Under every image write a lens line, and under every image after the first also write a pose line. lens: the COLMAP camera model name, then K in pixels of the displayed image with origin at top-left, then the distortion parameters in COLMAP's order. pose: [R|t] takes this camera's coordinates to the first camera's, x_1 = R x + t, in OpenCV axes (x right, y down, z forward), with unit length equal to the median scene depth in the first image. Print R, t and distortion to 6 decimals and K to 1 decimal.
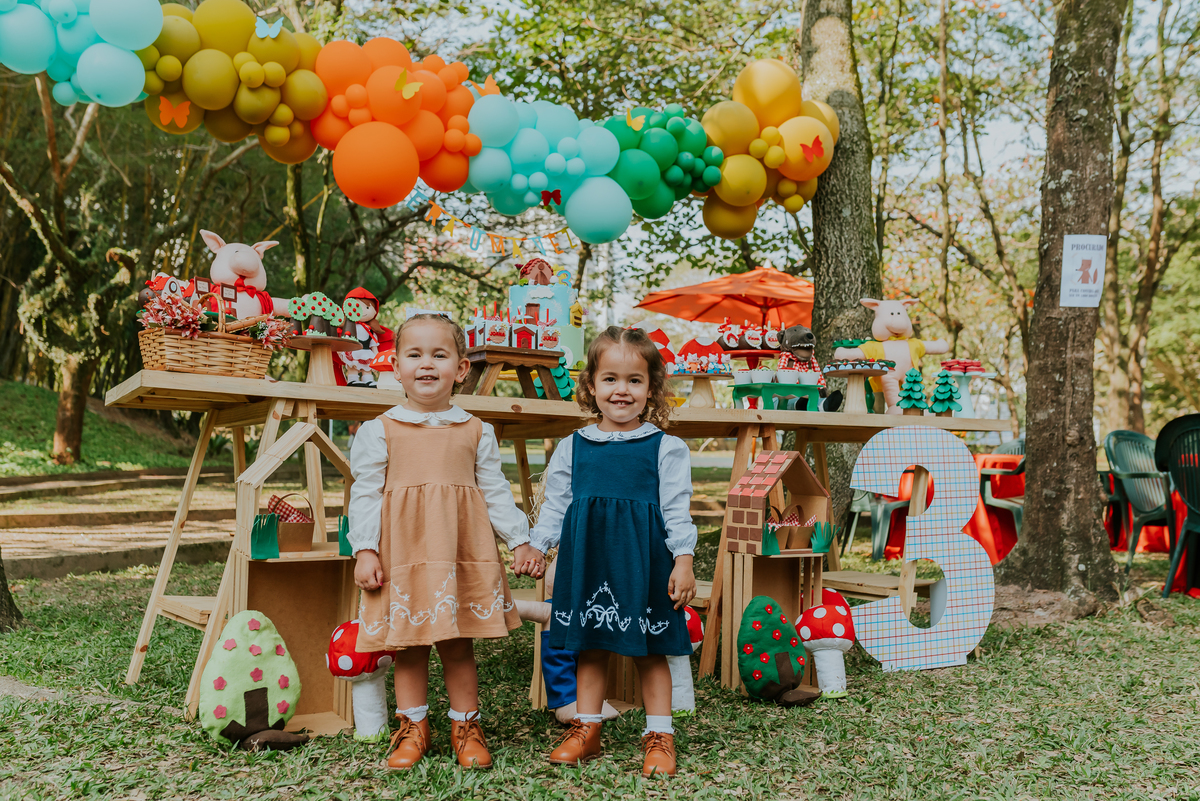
lens RADIAL K [[1173.2, 0, 614.1], [0, 1173.2, 411.2], [0, 0, 1]] dist [-0.005192, -0.001636]
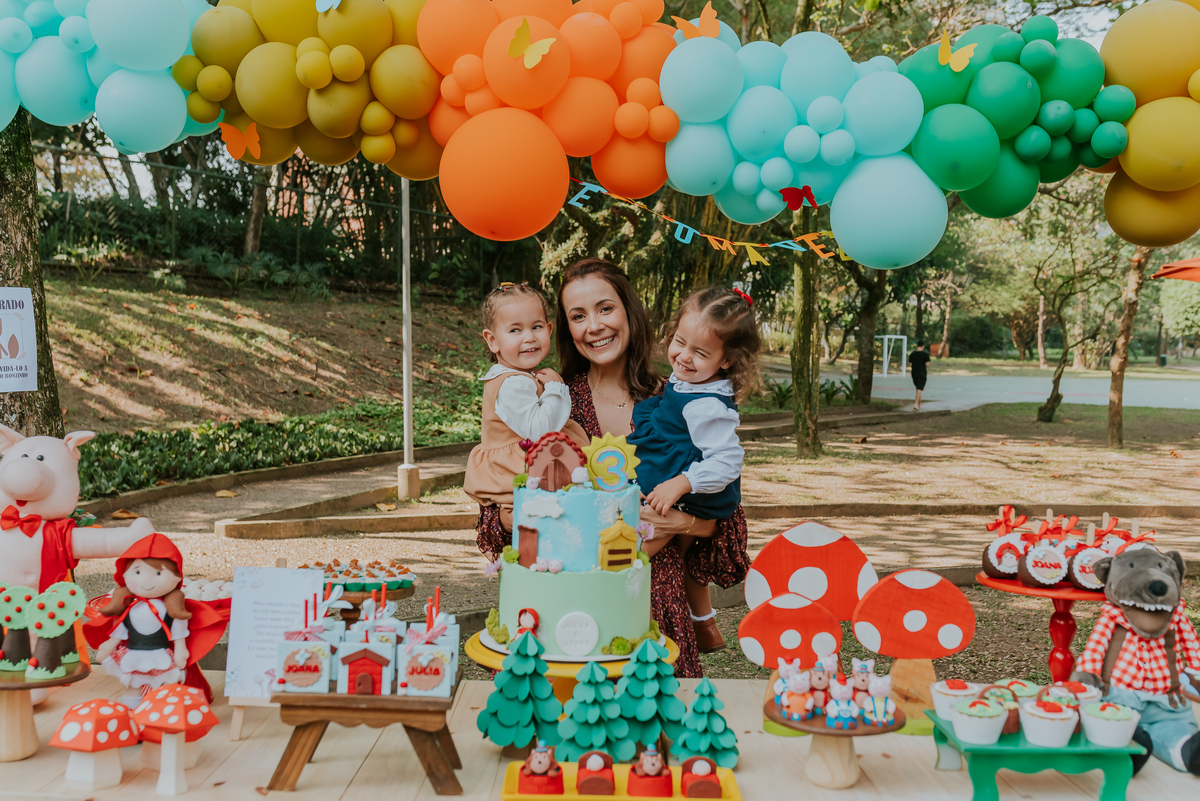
lens RADIAL K [[1192.5, 0, 591.5], [0, 1192.5, 407.3], [0, 0, 1]] dist [-0.003763, 0.004328]
pose [[0.871755, 0.025127, -0.489298, 0.212717], [0.010275, 0.997527, 0.069534, -0.178194], [0.489835, -0.065644, 0.869340, 0.536631]]
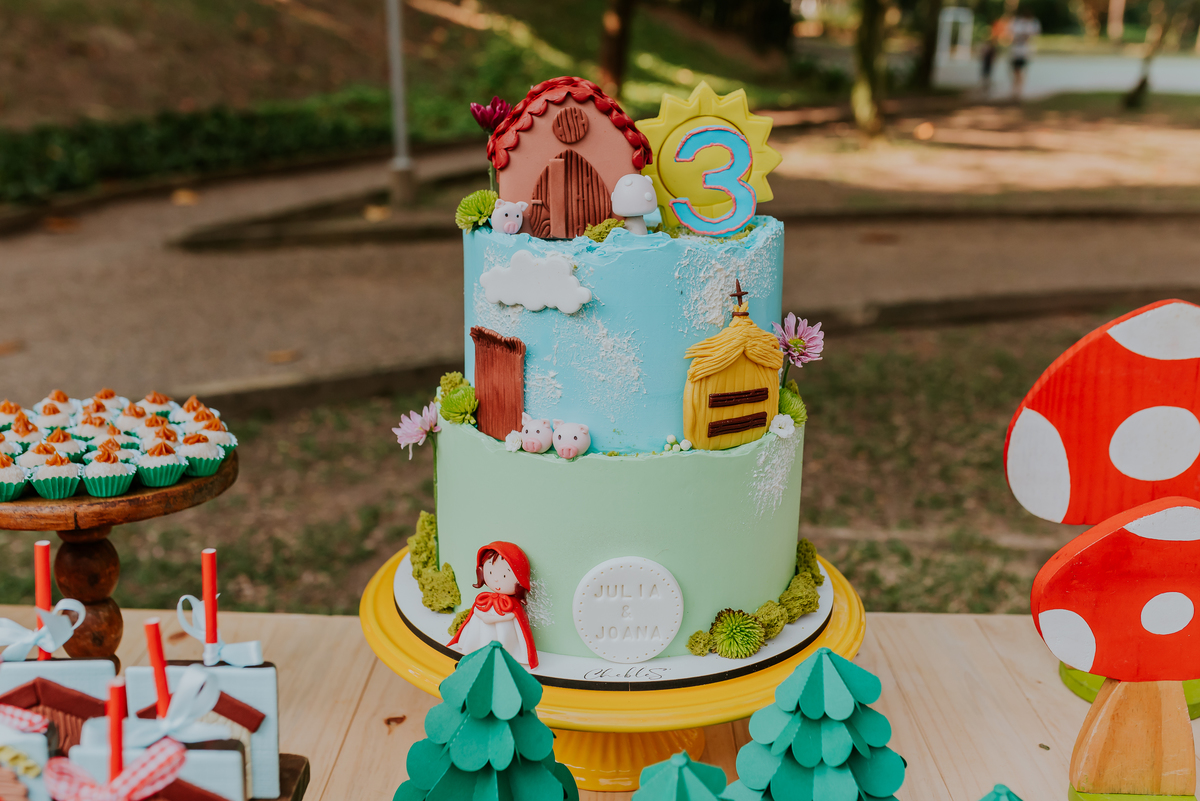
lens RADIAL K [[1246.7, 0, 620.8], [0, 1246.7, 404.6], [0, 0, 1]] dist [0.000487, -0.001995]
pose [[0.873285, 0.138579, -0.467085, 0.049736], [0.012504, 0.952005, 0.305827, -0.141658], [0.487048, -0.272915, 0.829639, 0.809897]]
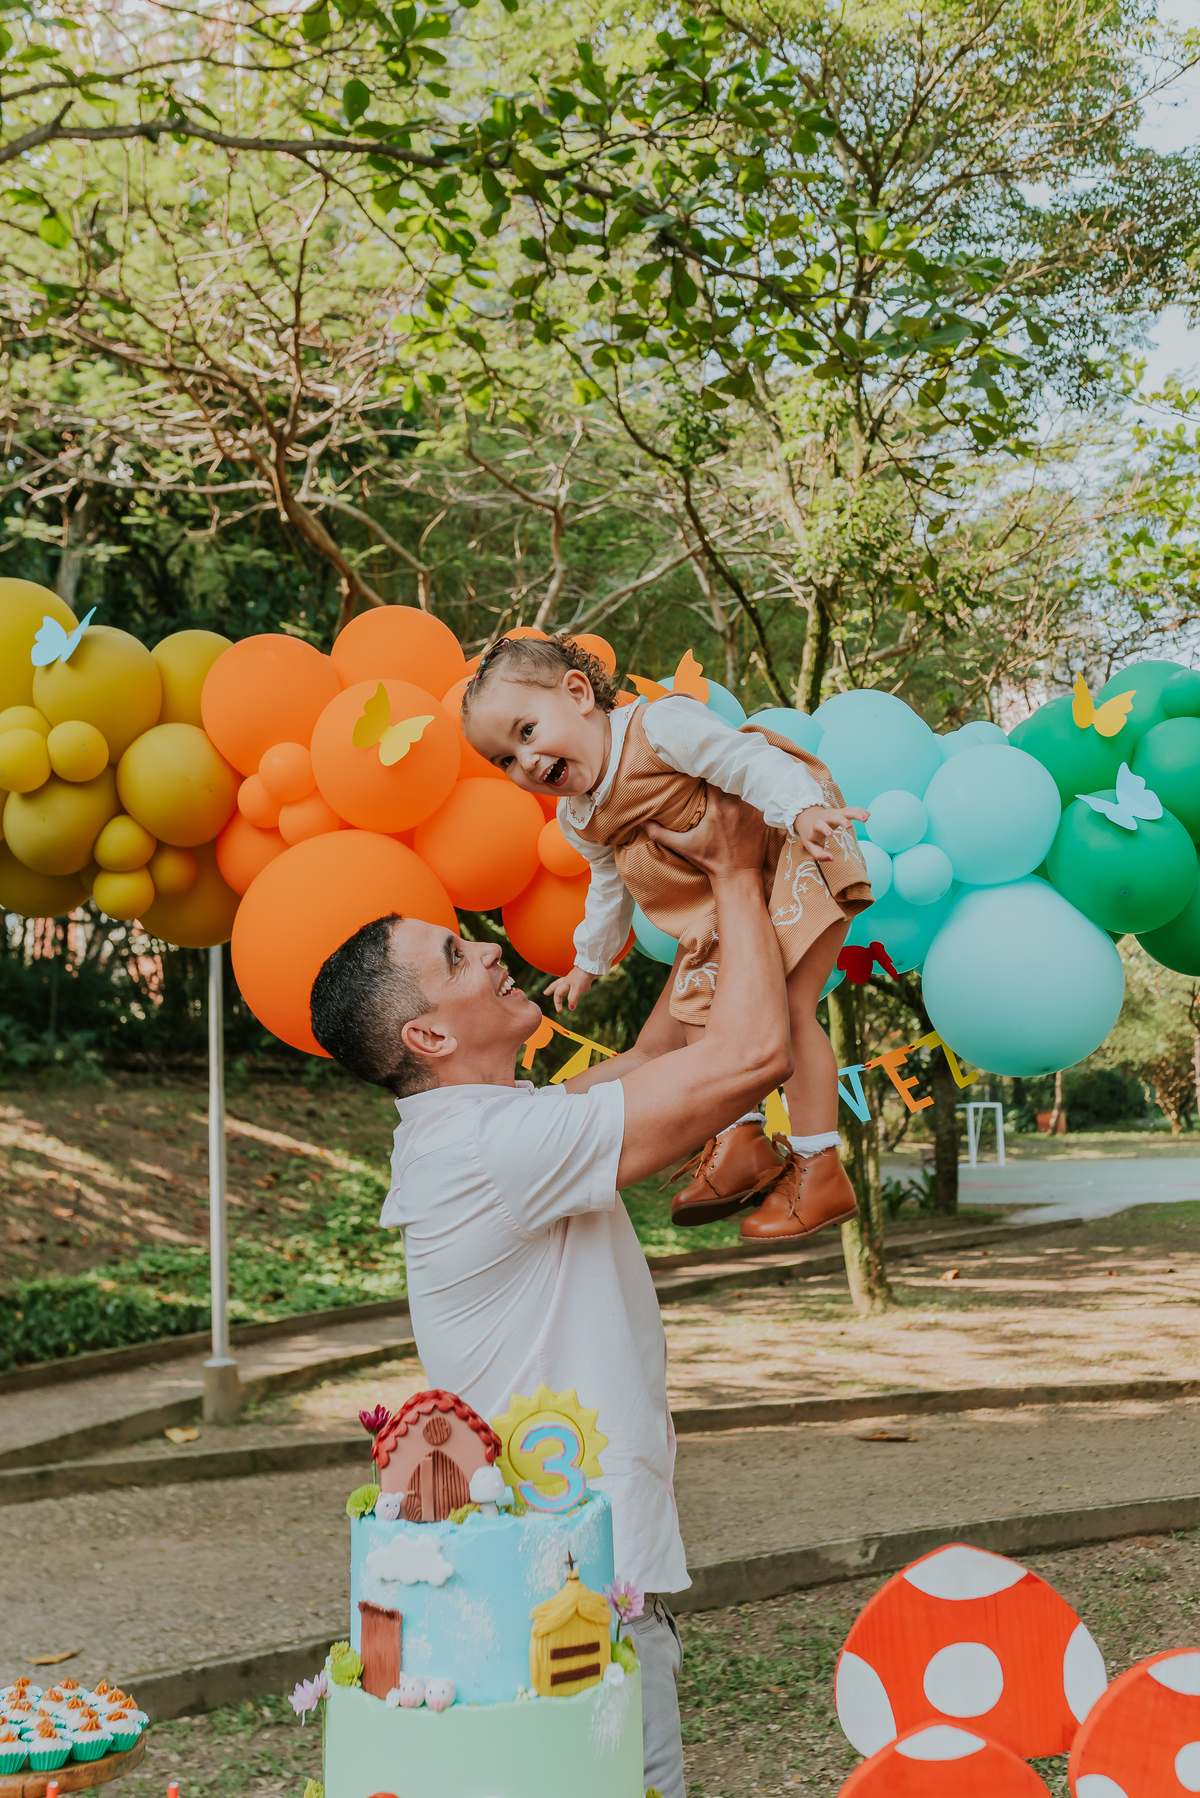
lens RADIAL K [[1818.6, 0, 609.3], [0, 1818.6, 856.6], [0, 0, 1]] dist [-0.005287, -0.012799]
pose [[0.893763, -0.104228, -0.436261, 0.157675], [0.051168, 0.989970, -0.131689, -0.192048], [0.445611, 0.095376, 0.890132, 0.644200]]
